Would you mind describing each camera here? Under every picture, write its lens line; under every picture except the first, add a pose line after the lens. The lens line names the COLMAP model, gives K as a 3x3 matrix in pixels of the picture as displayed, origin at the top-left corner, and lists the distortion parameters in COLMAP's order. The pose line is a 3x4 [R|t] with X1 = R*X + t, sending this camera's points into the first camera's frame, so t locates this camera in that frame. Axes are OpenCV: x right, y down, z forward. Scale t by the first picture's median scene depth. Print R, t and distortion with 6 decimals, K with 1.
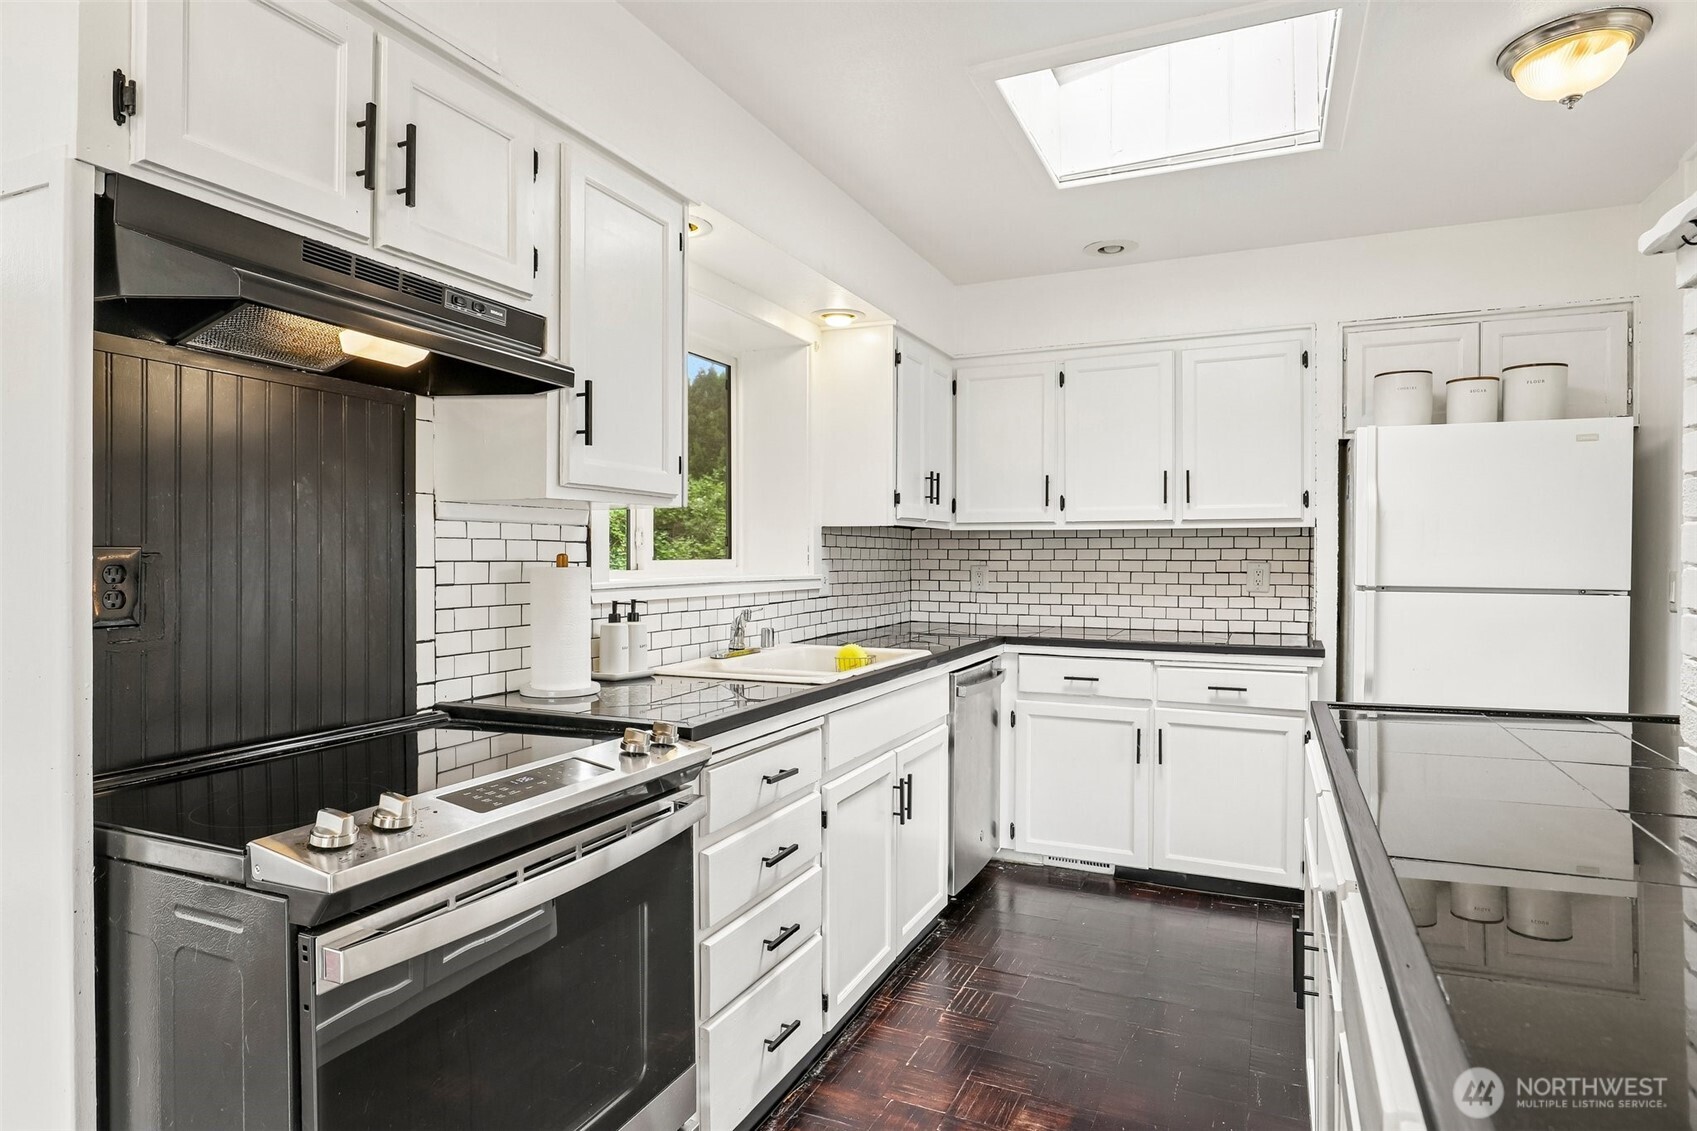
lens RADIAL K [[962.9, 0, 848.5], [0, 962.9, 565.5], [0, 0, 1]] dist [0.001437, 0.001169]
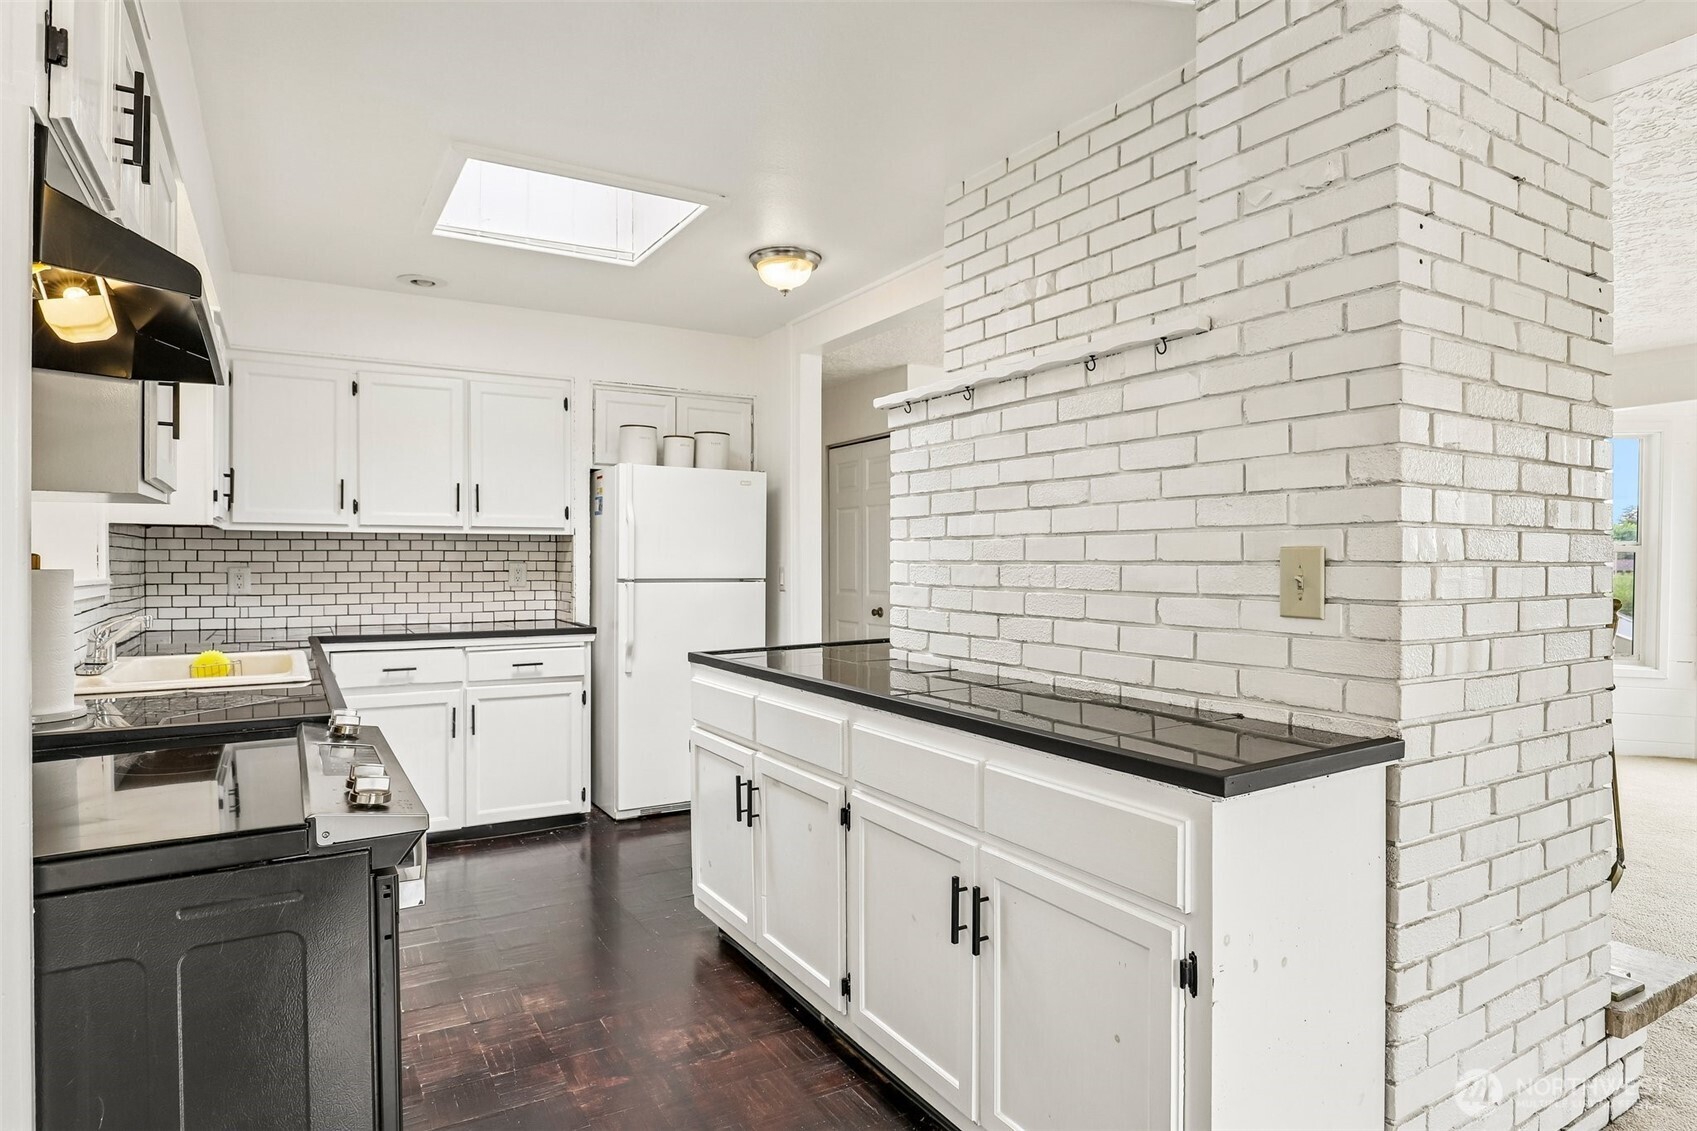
lens RADIAL K [[962.9, 0, 848.5], [0, 962.9, 565.5], [0, 0, 1]] dist [0.001437, 0.001169]
pose [[0.572353, -0.006459, 0.819982, -0.348922], [0.007974, 0.999966, 0.002312, 0.001083], [-0.819969, 0.005215, 0.572385, -0.041463]]
